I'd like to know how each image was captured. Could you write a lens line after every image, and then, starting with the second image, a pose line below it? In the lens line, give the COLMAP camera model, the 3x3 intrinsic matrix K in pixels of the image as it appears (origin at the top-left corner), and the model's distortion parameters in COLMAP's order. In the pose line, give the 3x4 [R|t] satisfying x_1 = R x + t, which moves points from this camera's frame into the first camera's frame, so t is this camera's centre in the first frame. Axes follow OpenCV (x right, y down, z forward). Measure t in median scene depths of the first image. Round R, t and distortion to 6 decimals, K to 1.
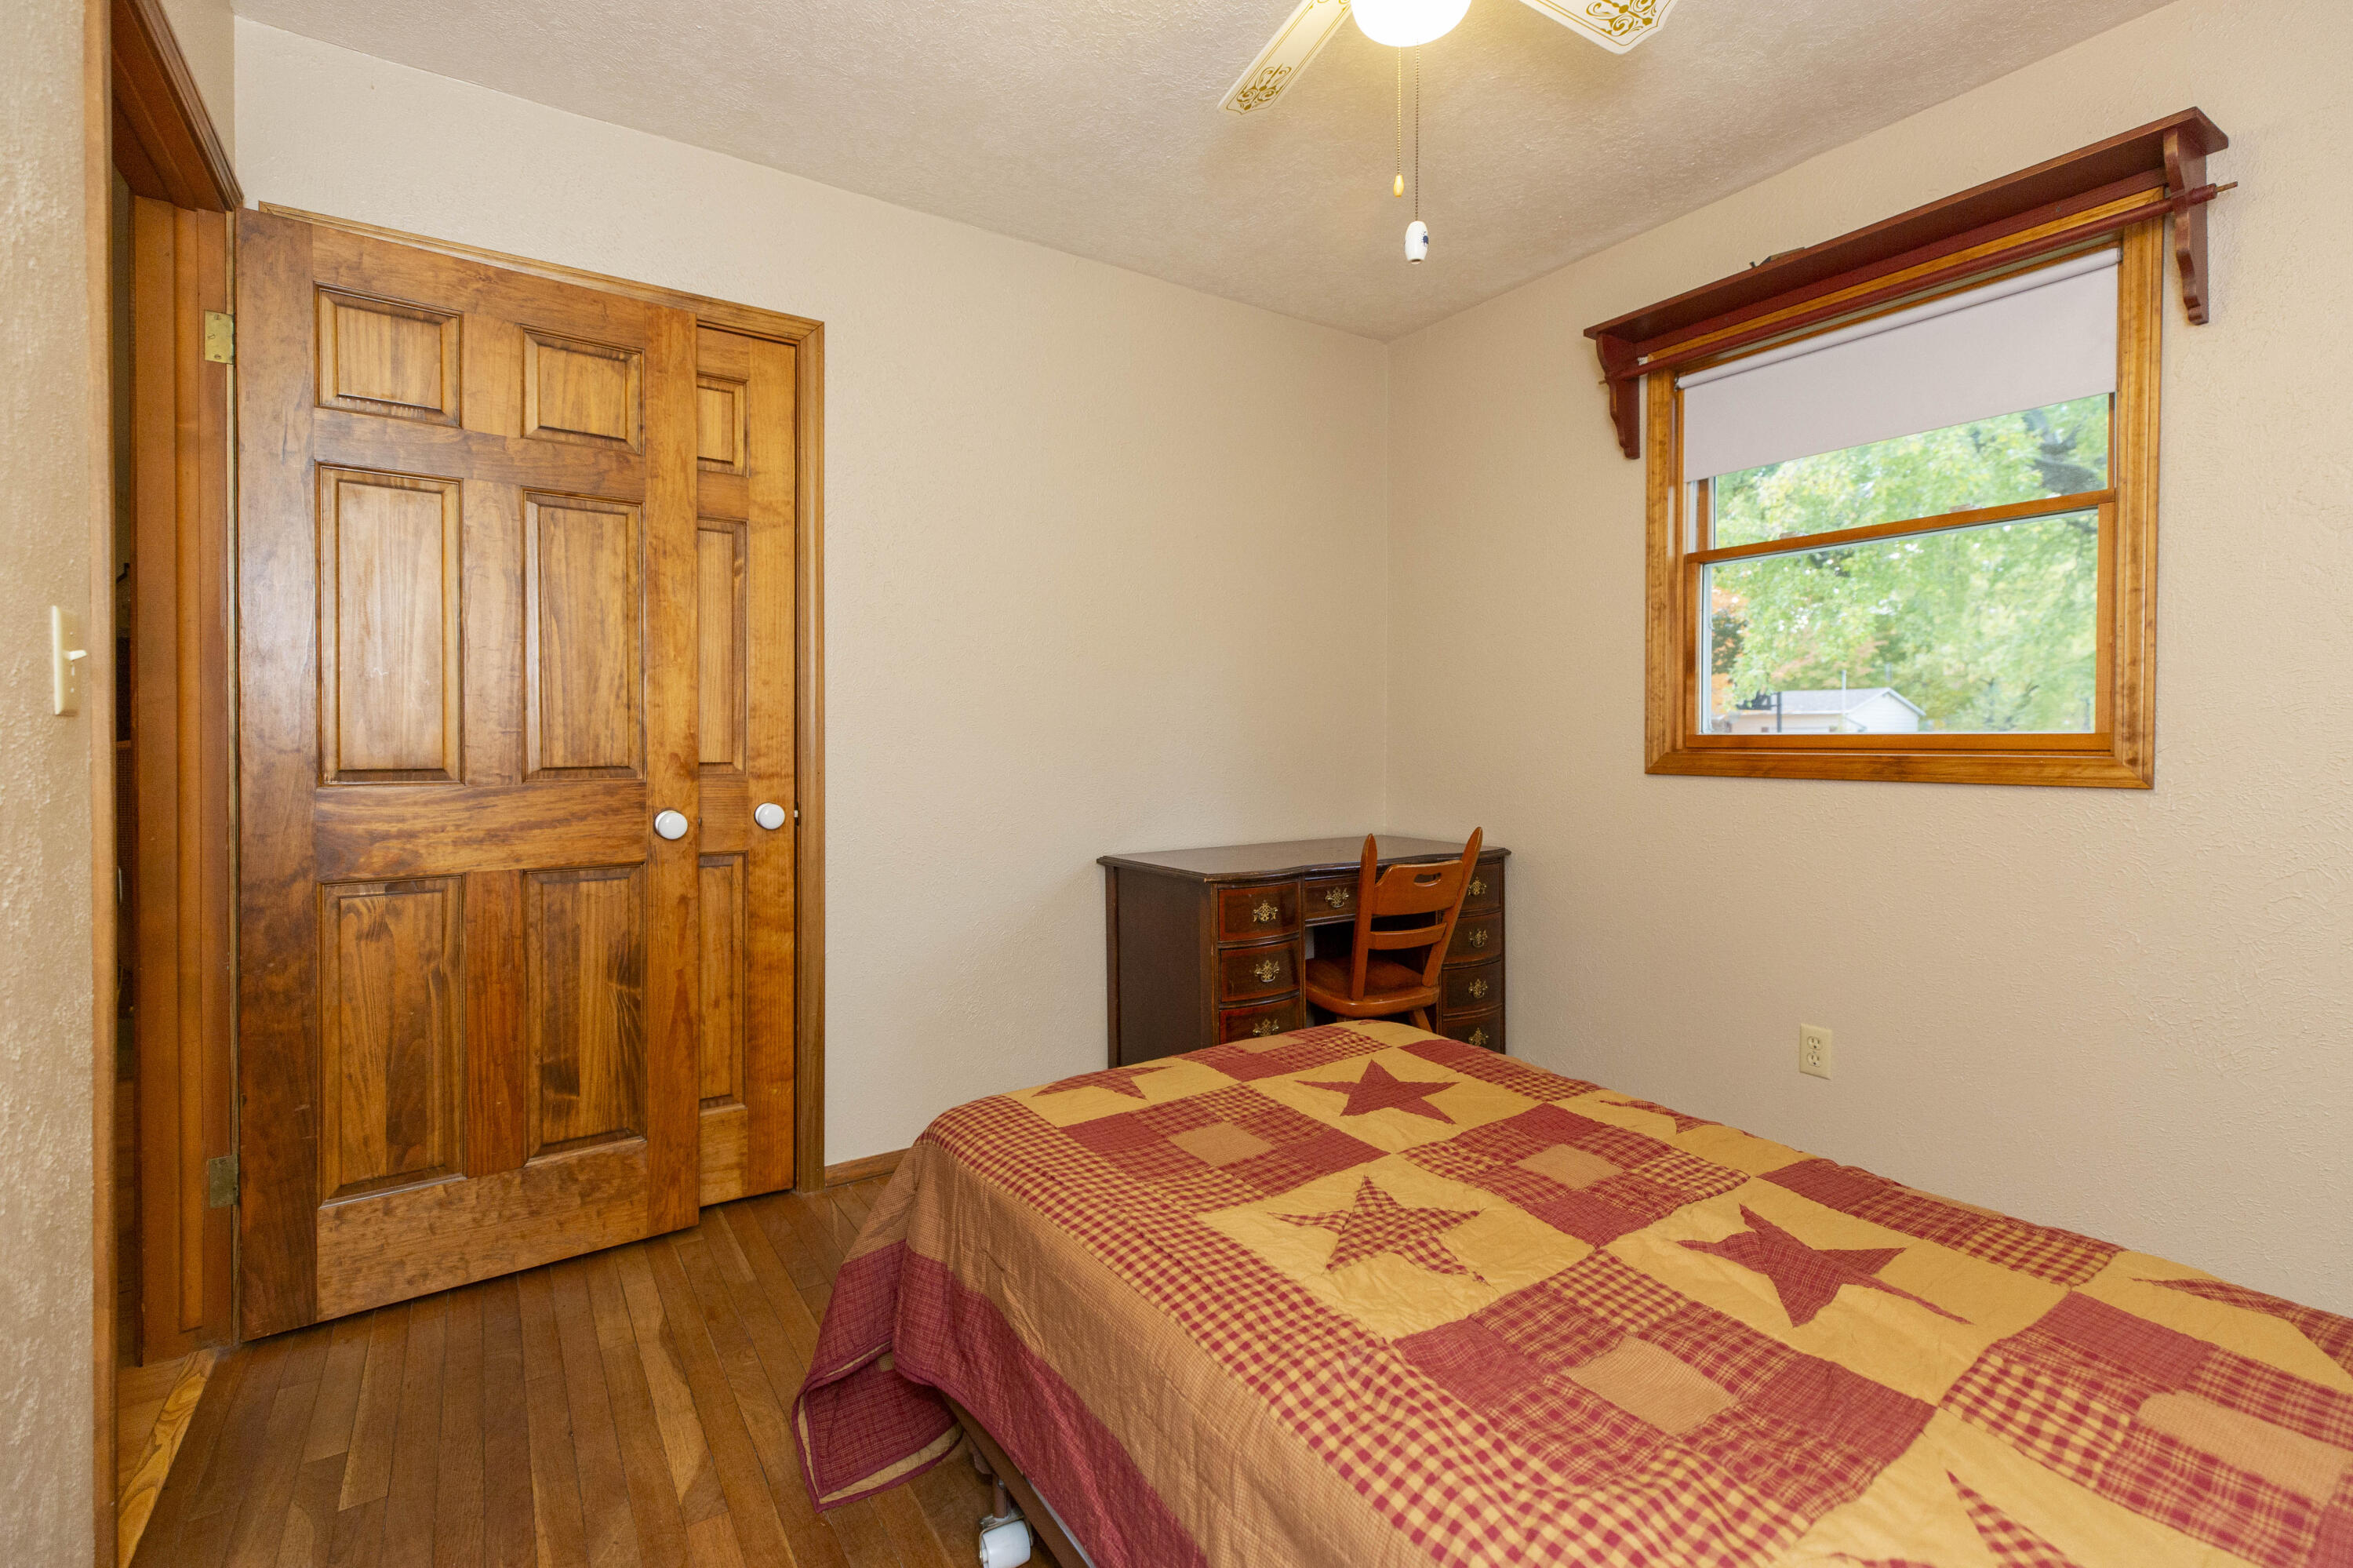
lens RADIAL K [[1065.3, 0, 1182.5], [0, 1065.3, 738.9], [0, 0, 1]] dist [0.000275, 0.000016]
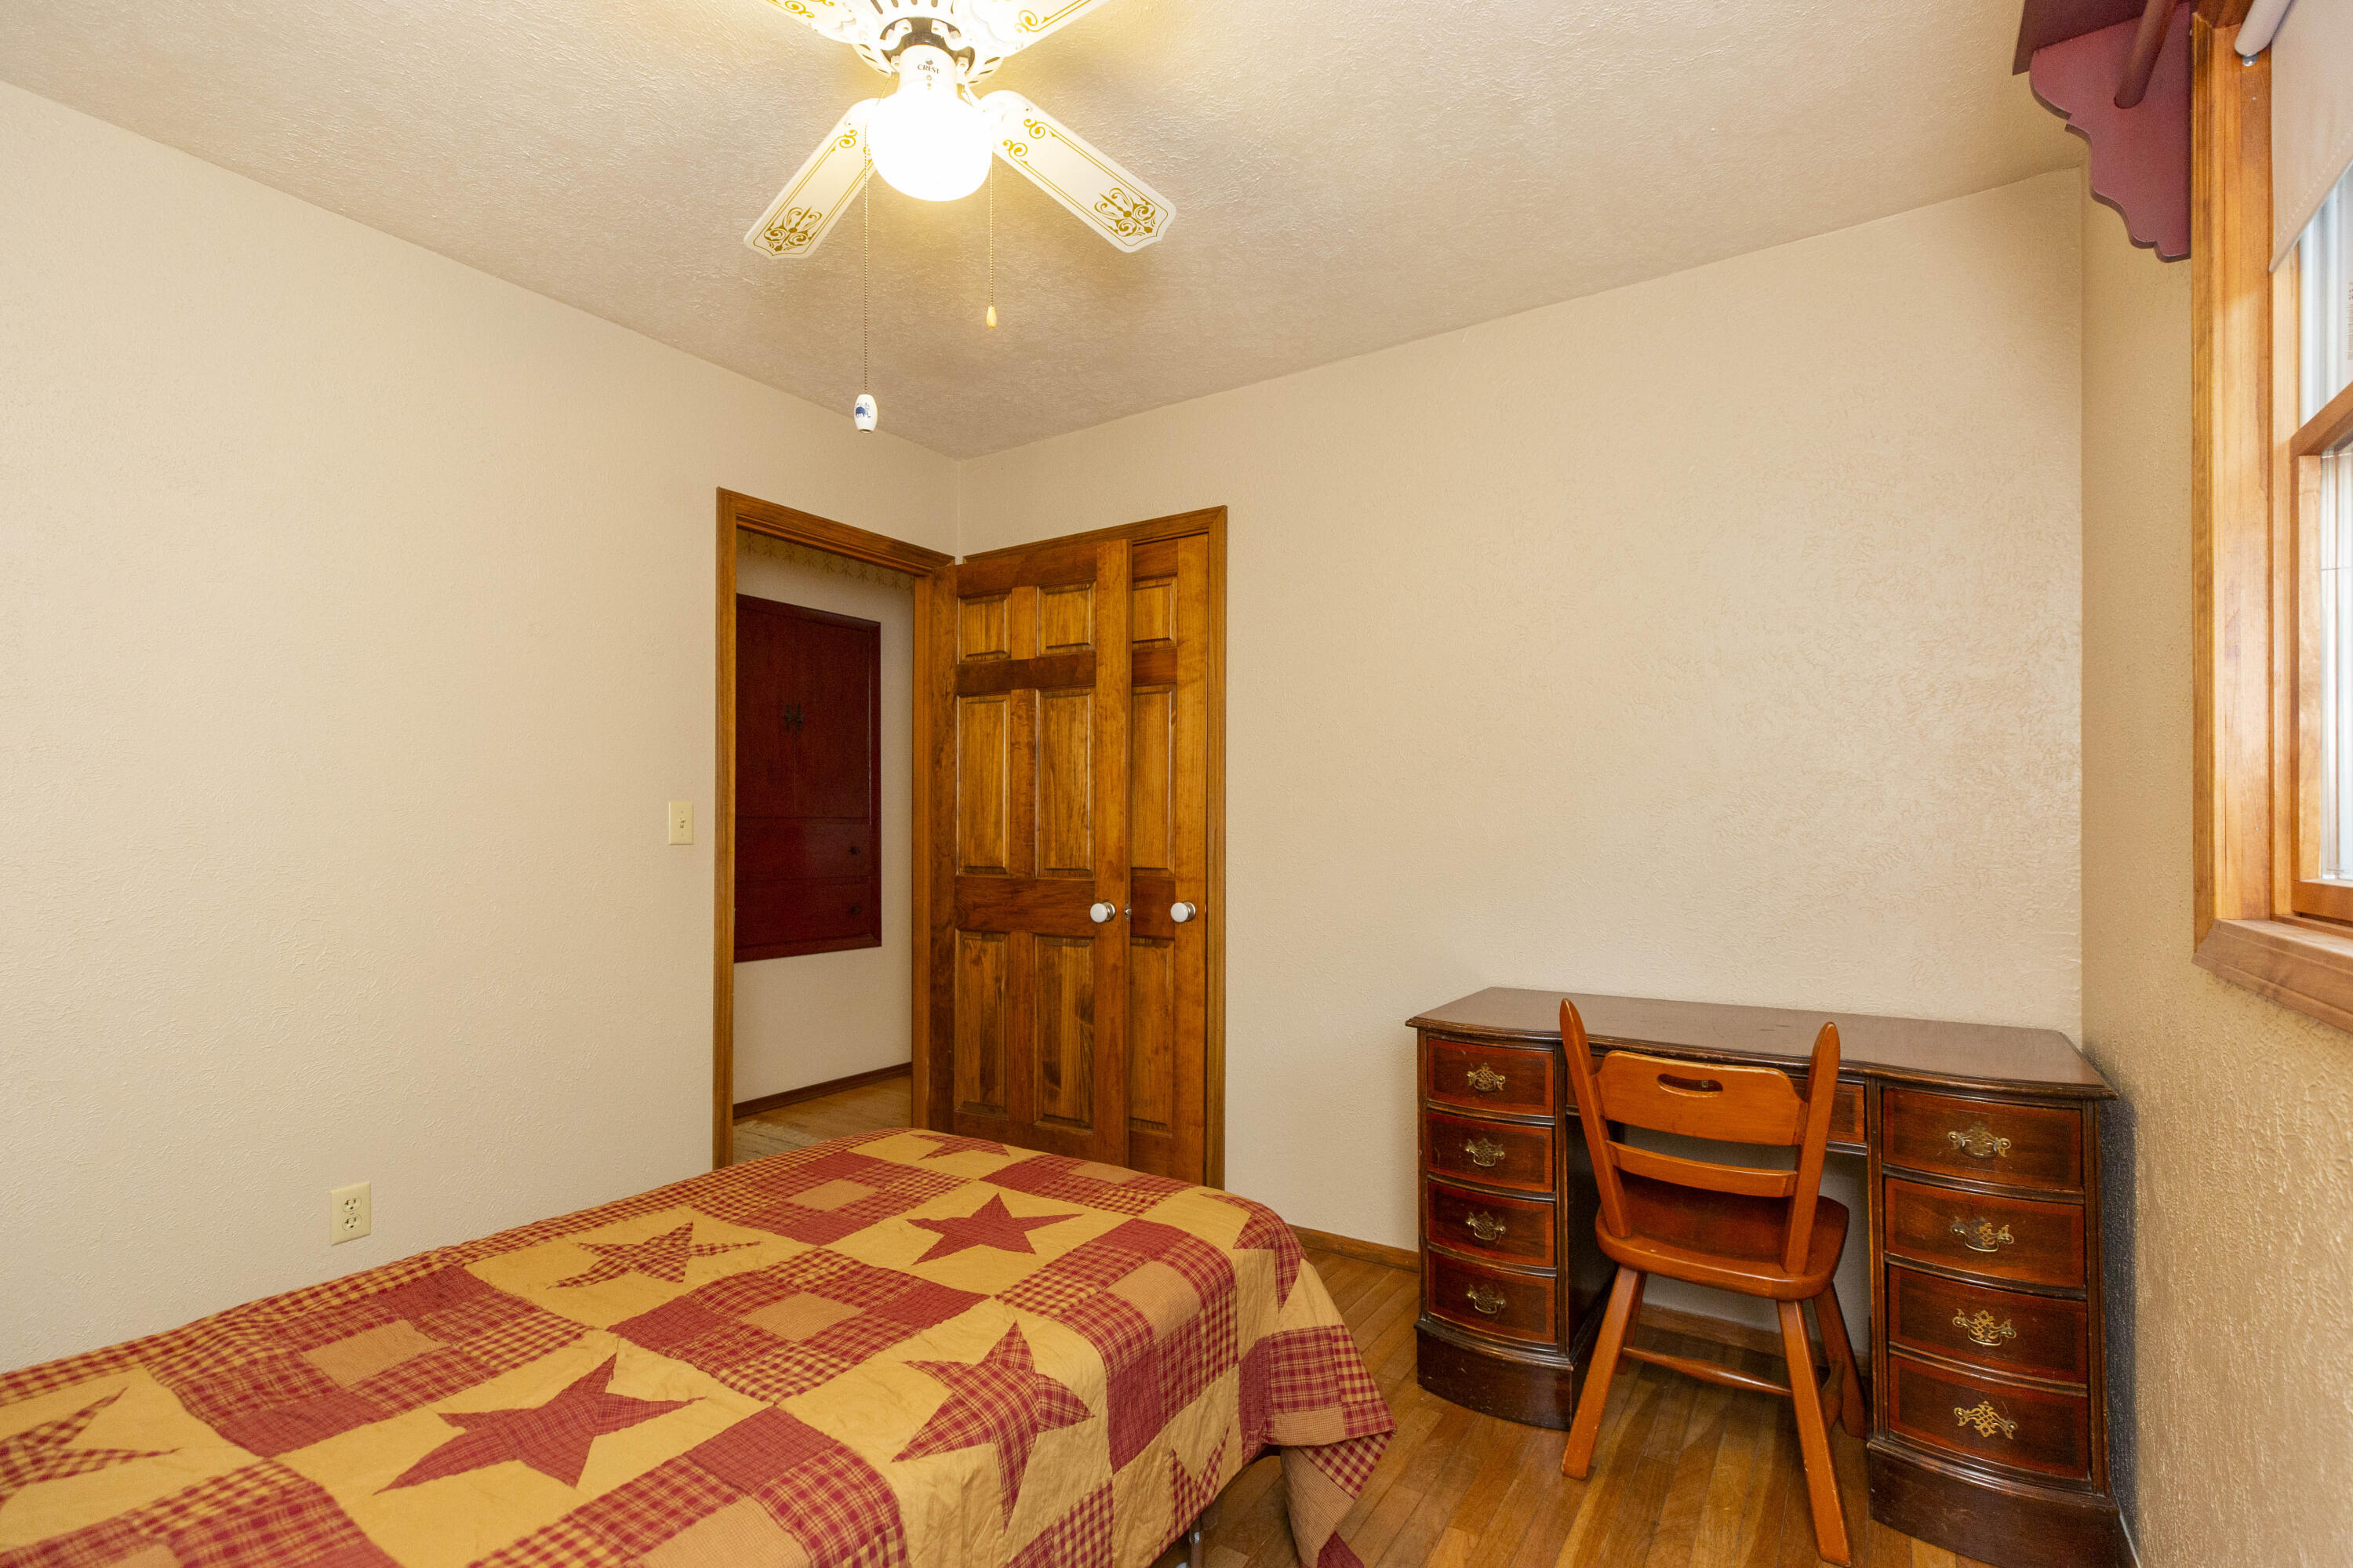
lens RADIAL K [[1053.2, 0, 1180.1], [0, 1053.2, 811.0], [0, 0, 1]] dist [0.004513, 0.000248]
pose [[0.392217, -0.013761, -0.919770, 0.848919], [-0.000084, 0.999888, -0.014996, -0.031816], [0.919873, 0.005959, 0.392172, 0.563652]]
